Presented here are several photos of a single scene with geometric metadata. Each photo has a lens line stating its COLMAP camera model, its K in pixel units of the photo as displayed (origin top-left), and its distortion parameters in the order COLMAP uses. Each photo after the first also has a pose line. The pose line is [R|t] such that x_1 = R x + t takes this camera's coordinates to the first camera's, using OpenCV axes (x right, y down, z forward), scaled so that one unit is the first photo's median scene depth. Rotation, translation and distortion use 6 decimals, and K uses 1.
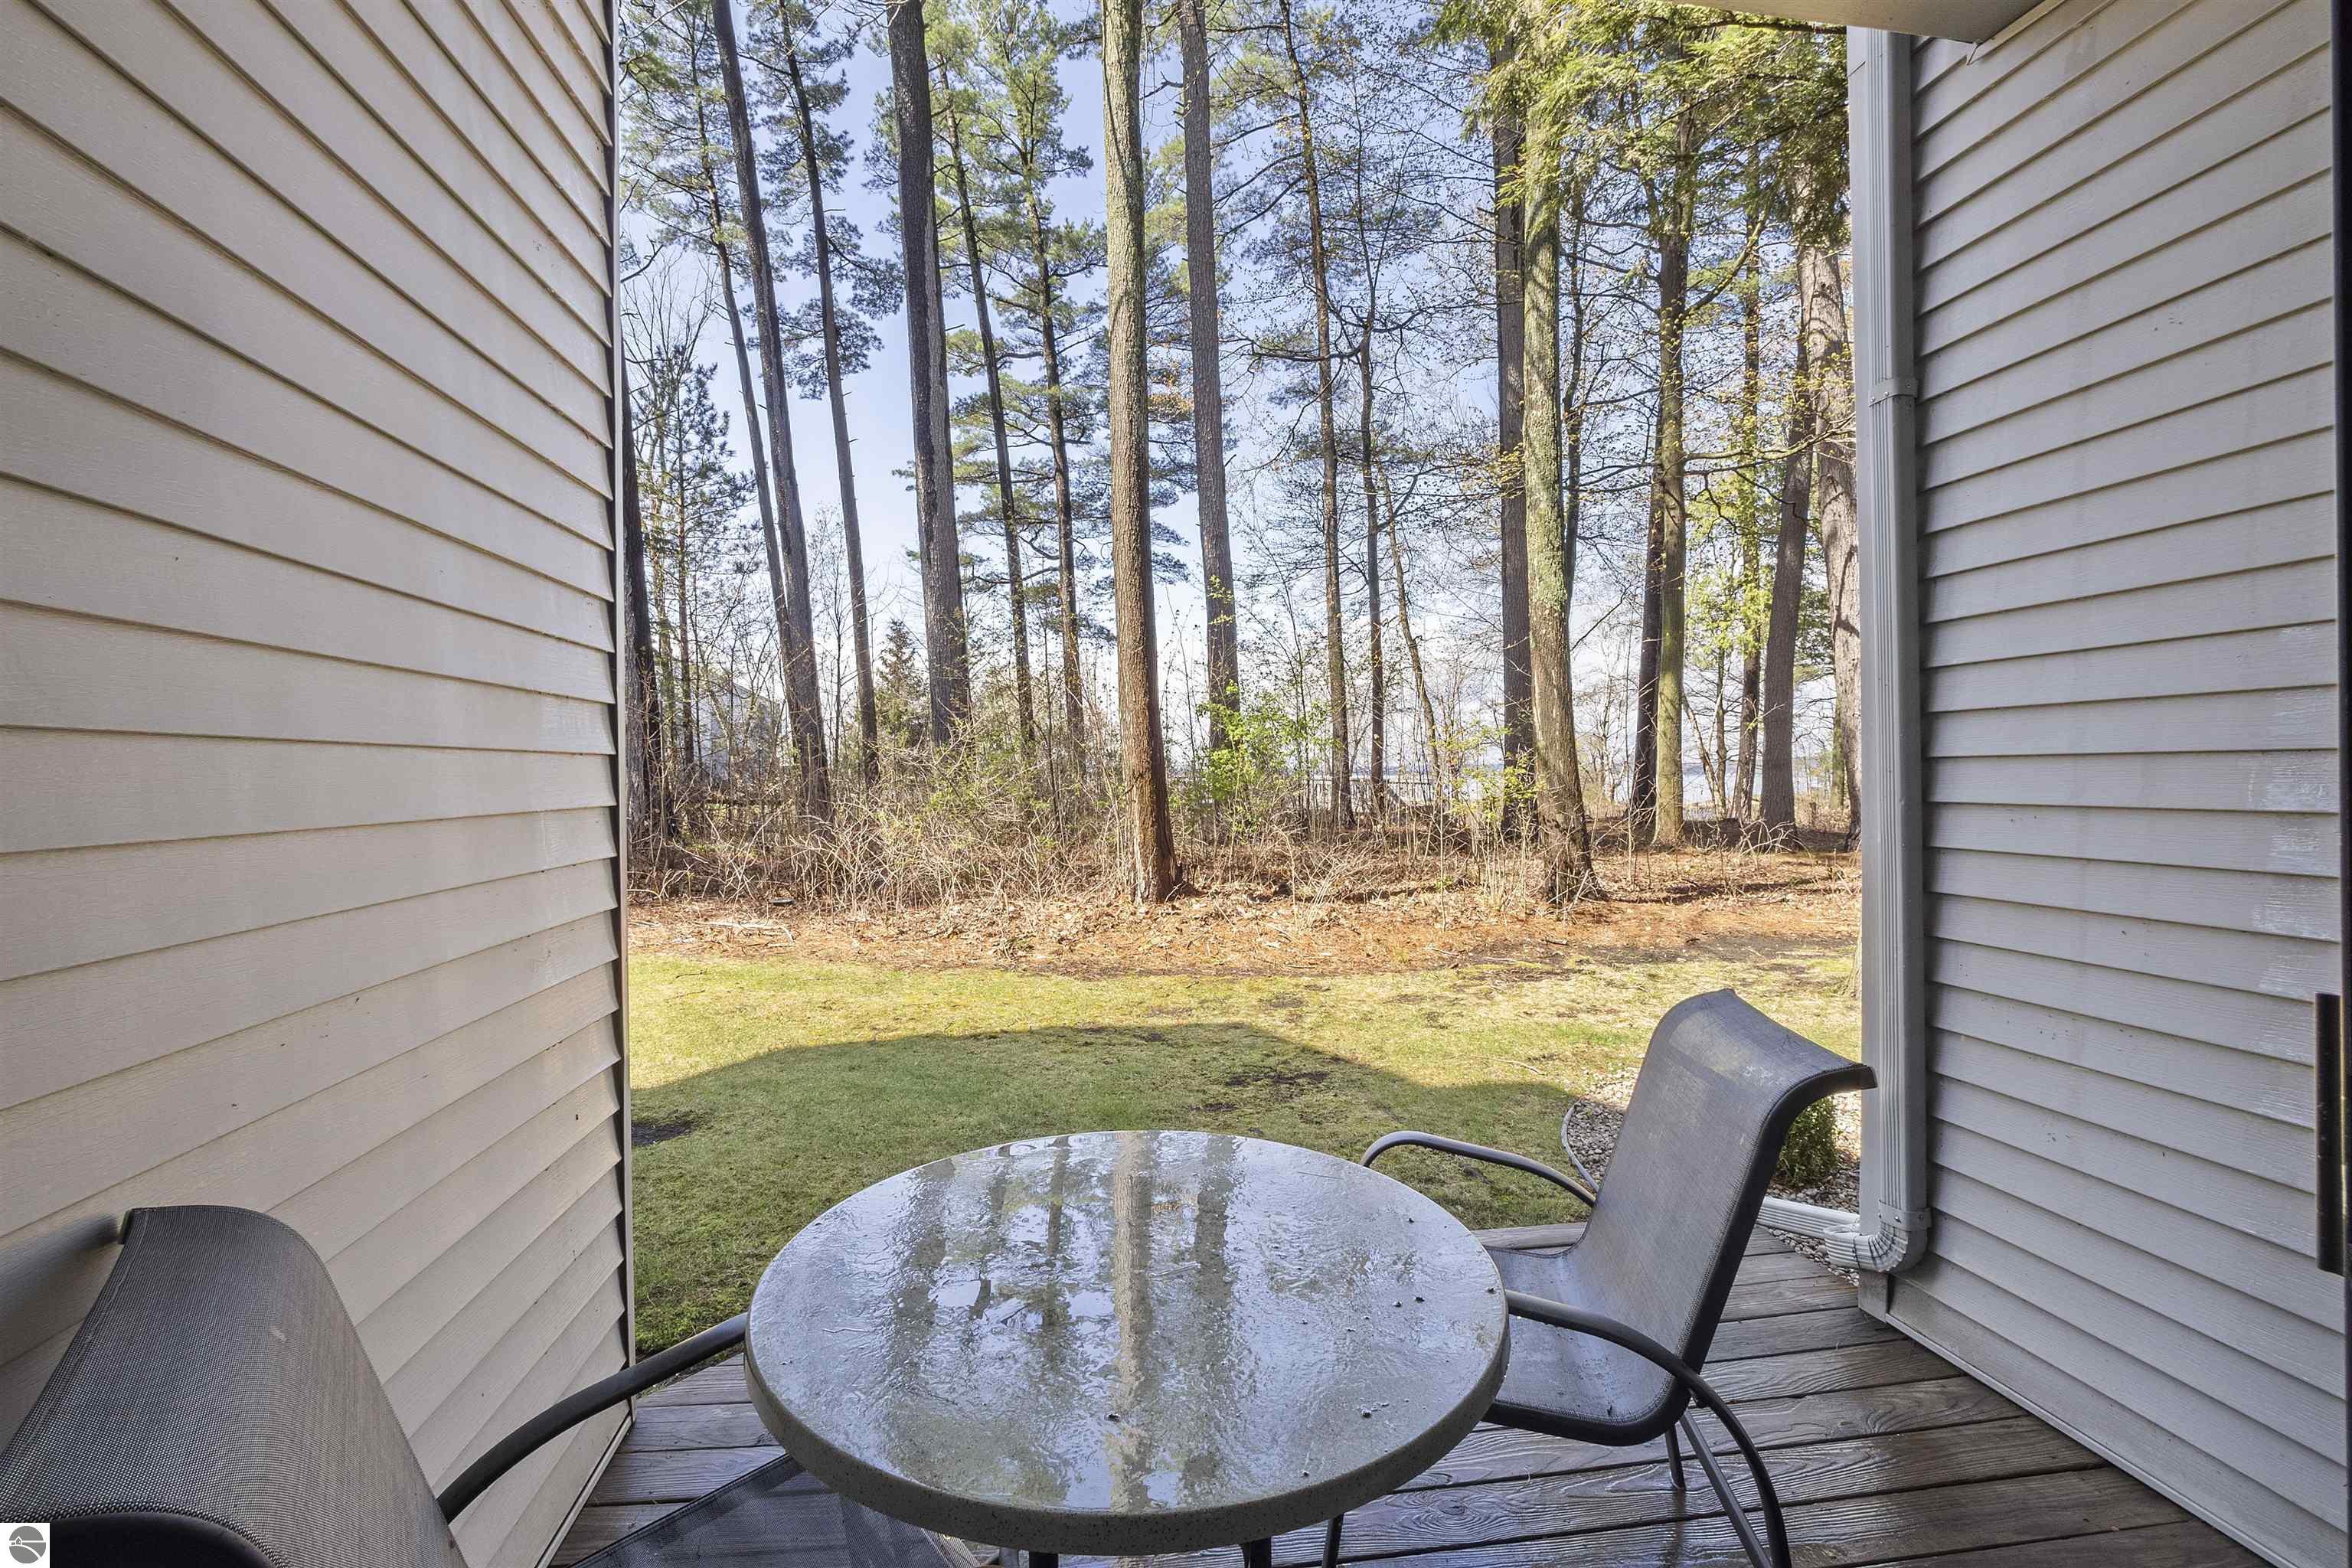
lens RADIAL K [[938.5, 0, 1149.1], [0, 938.5, 769.9], [0, 0, 1]] dist [-0.000912, -0.000495]
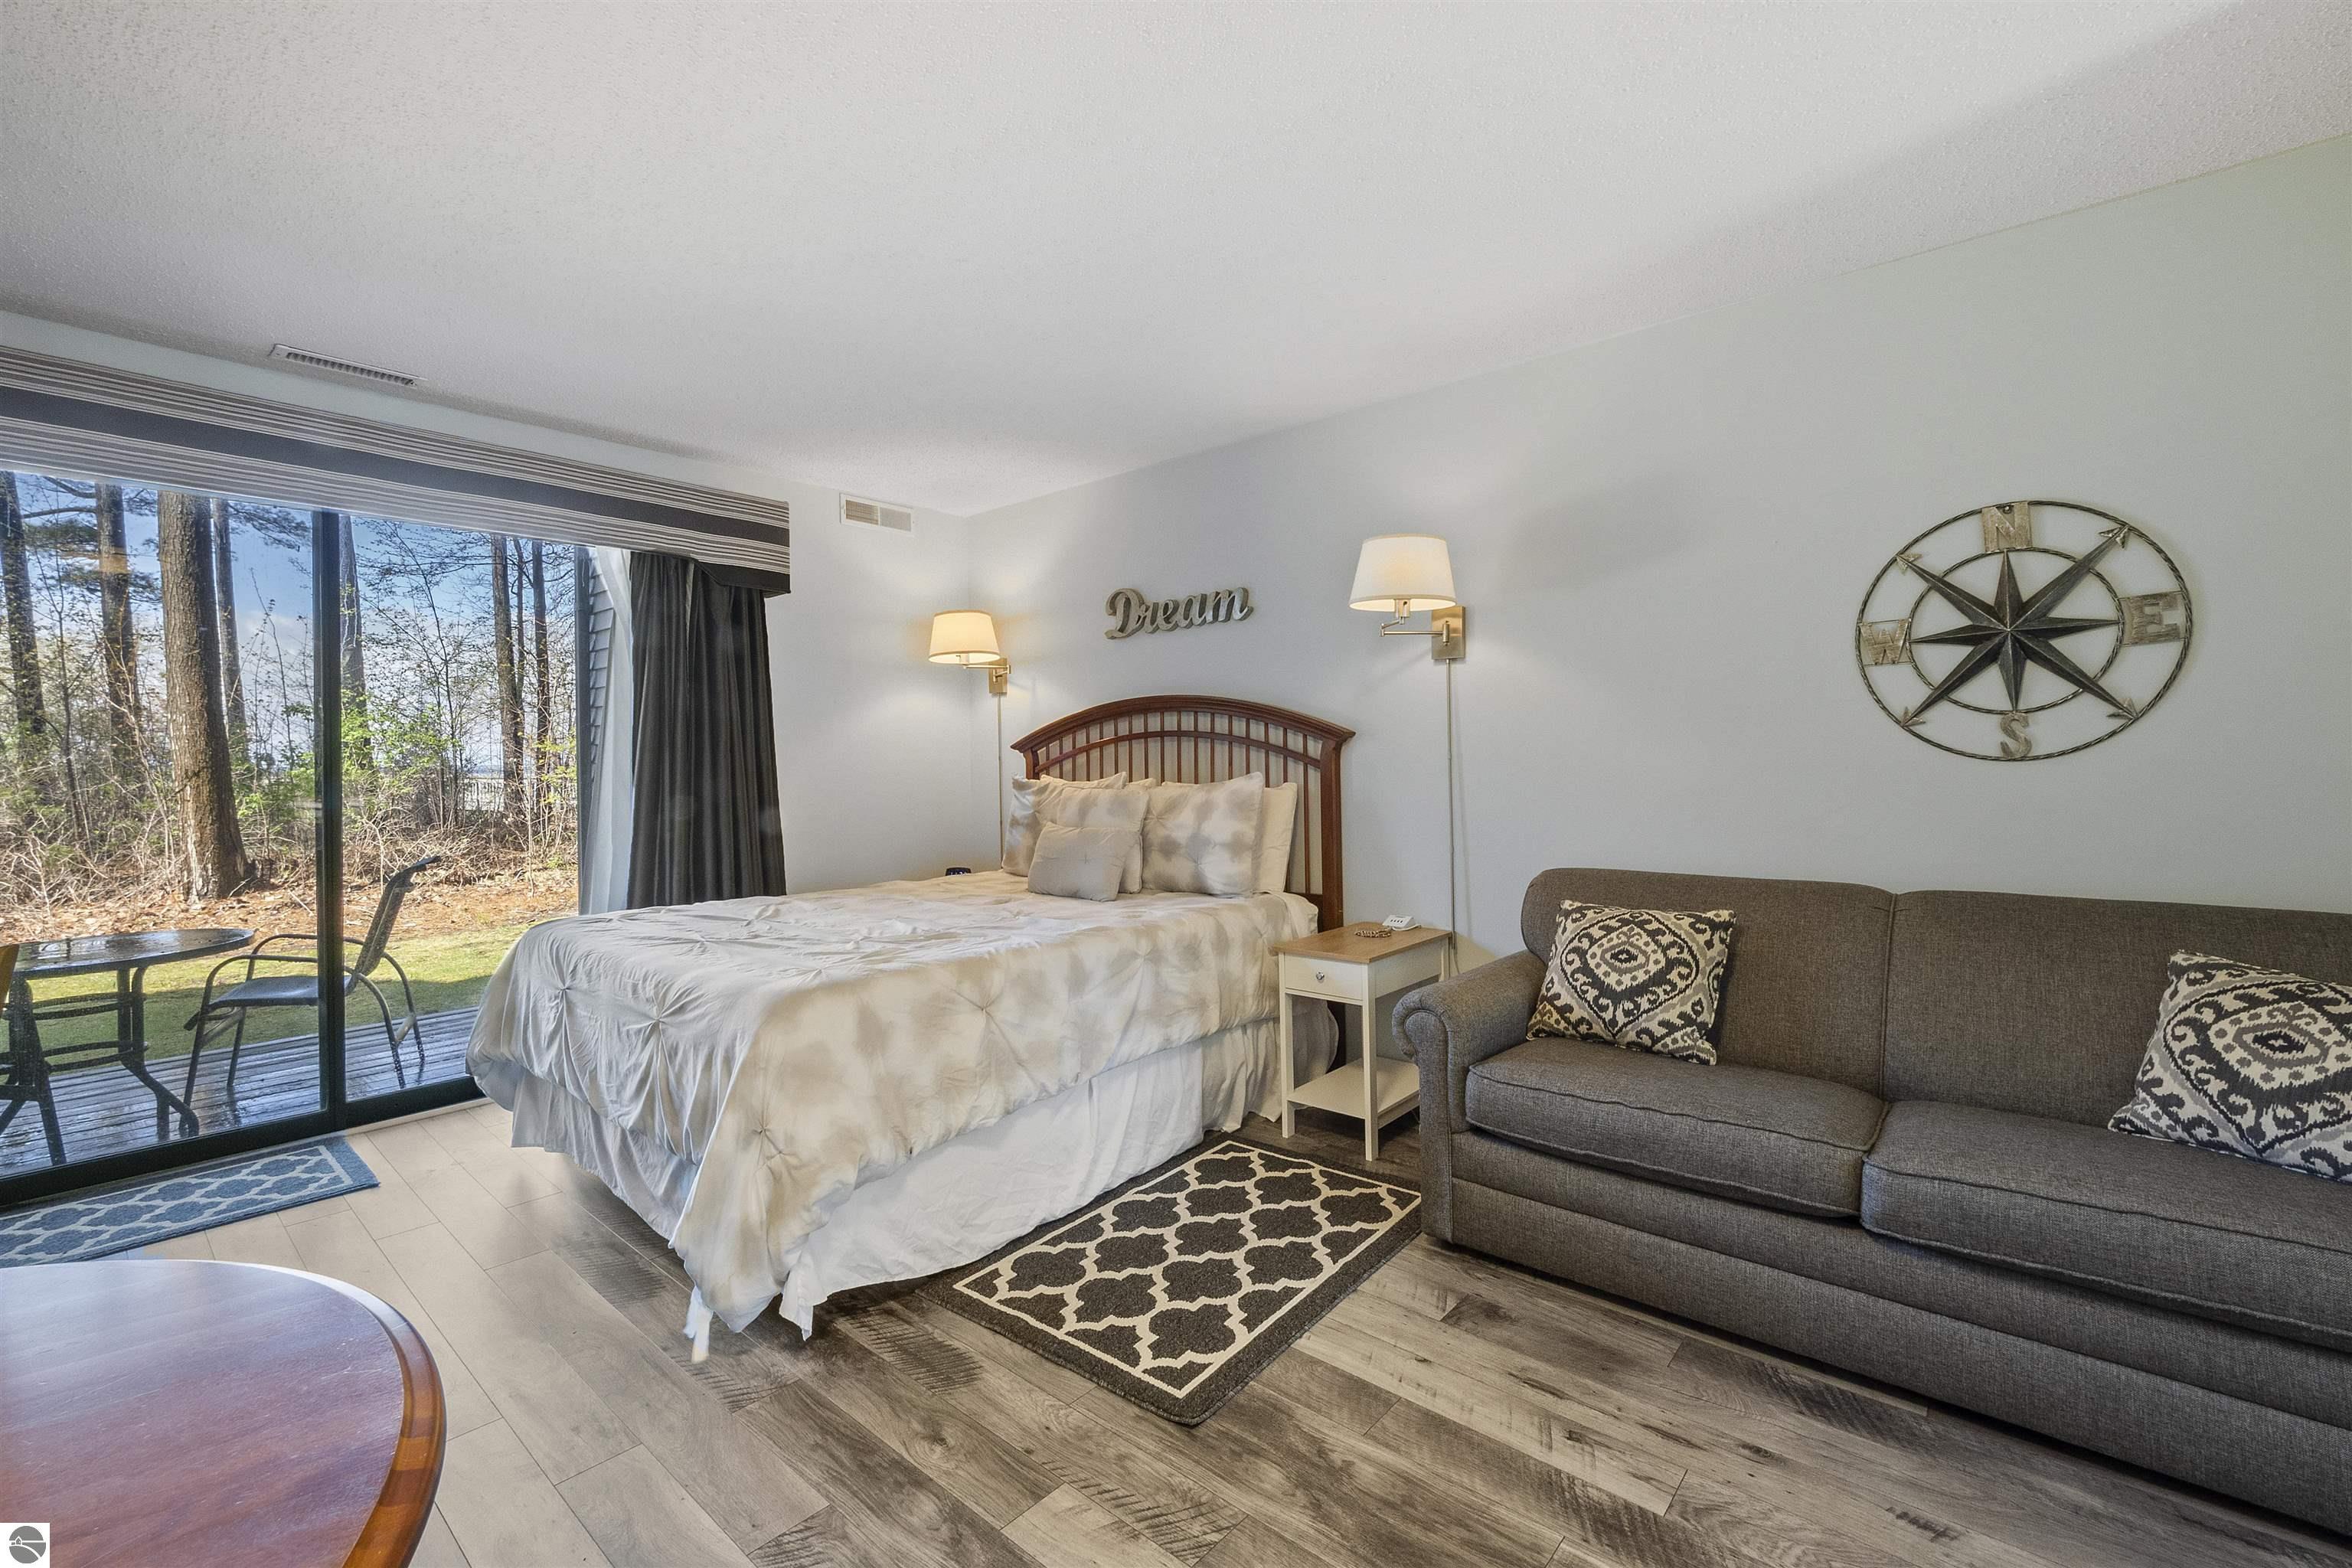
lens RADIAL K [[976.0, 0, 1149.7], [0, 976.0, 760.6], [0, 0, 1]] dist [0.000894, -0.000307]
pose [[0.750032, -0.000460, 0.661401, 0.029329], [0.004677, 0.999978, -0.004609, -0.000211], [-0.661385, 0.006550, 0.750018, -0.213996]]
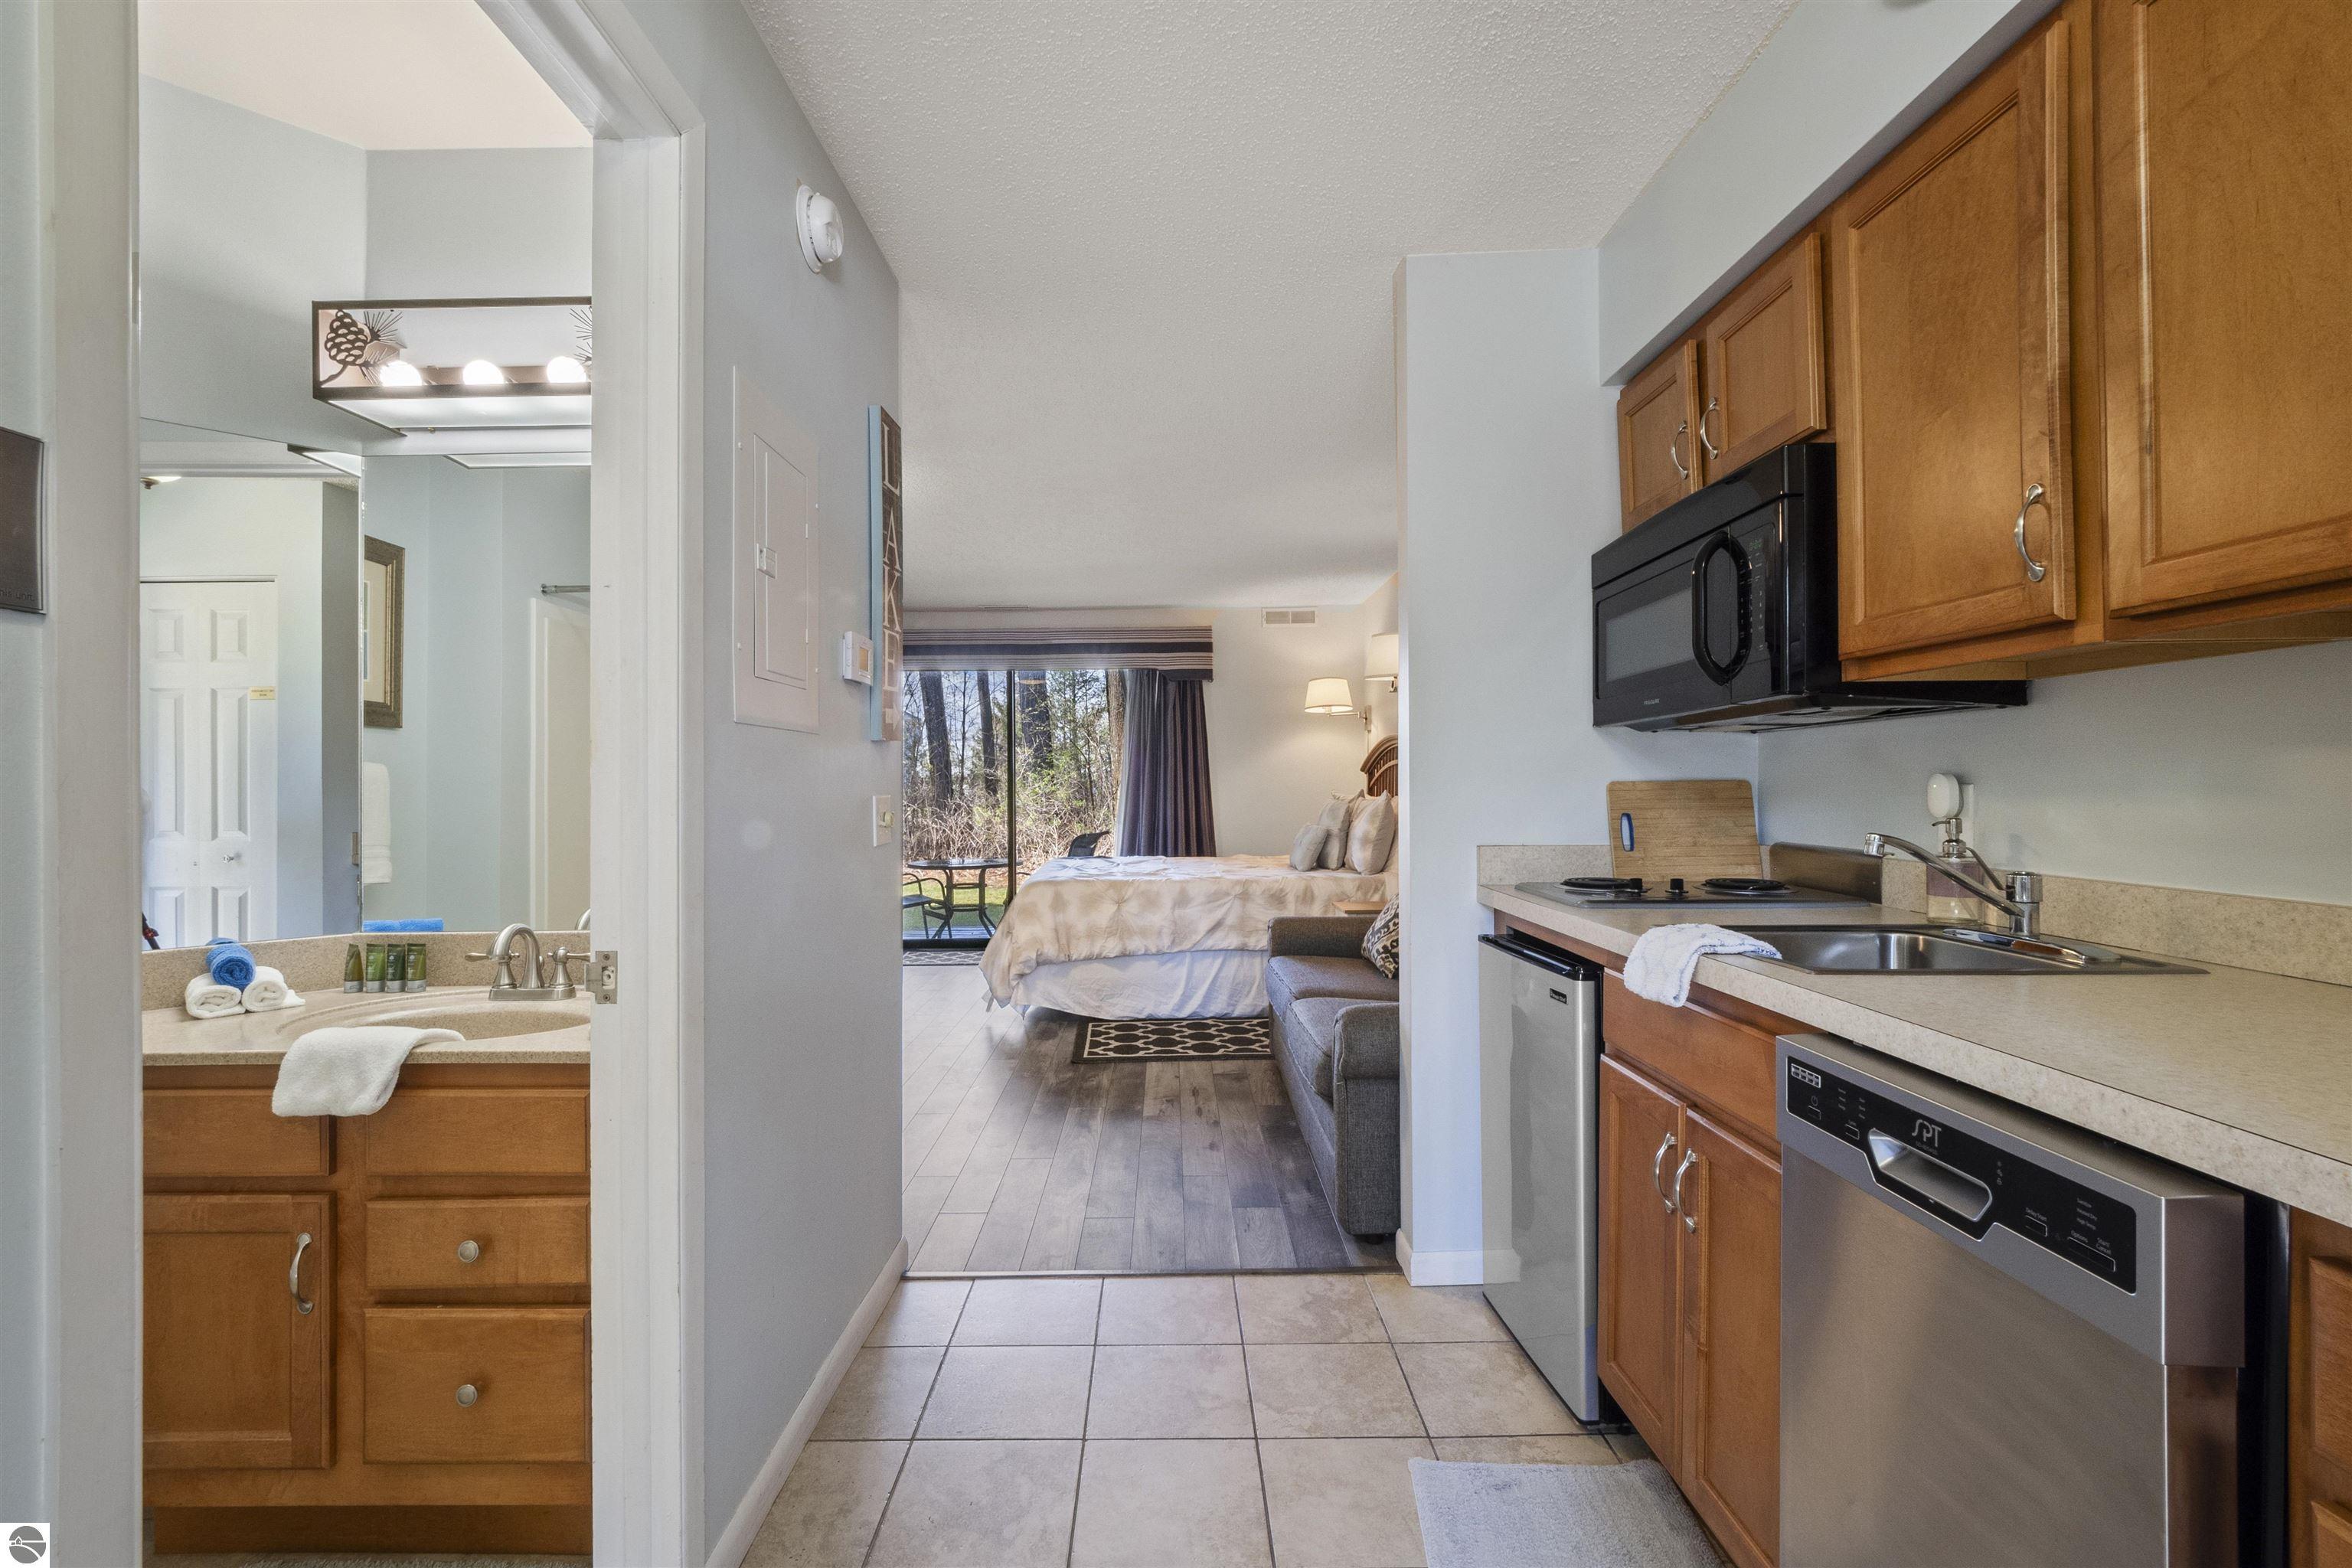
lens RADIAL K [[1021.2, 0, 1183.4], [0, 1021.2, 750.2], [0, 0, 1]] dist [-0.001760, -0.006499]
pose [[0.992413, -0.014204, -0.122123, 0.152117], [0.011860, 0.999732, -0.019899, -0.005163], [0.122373, 0.018300, 0.992315, -0.385084]]
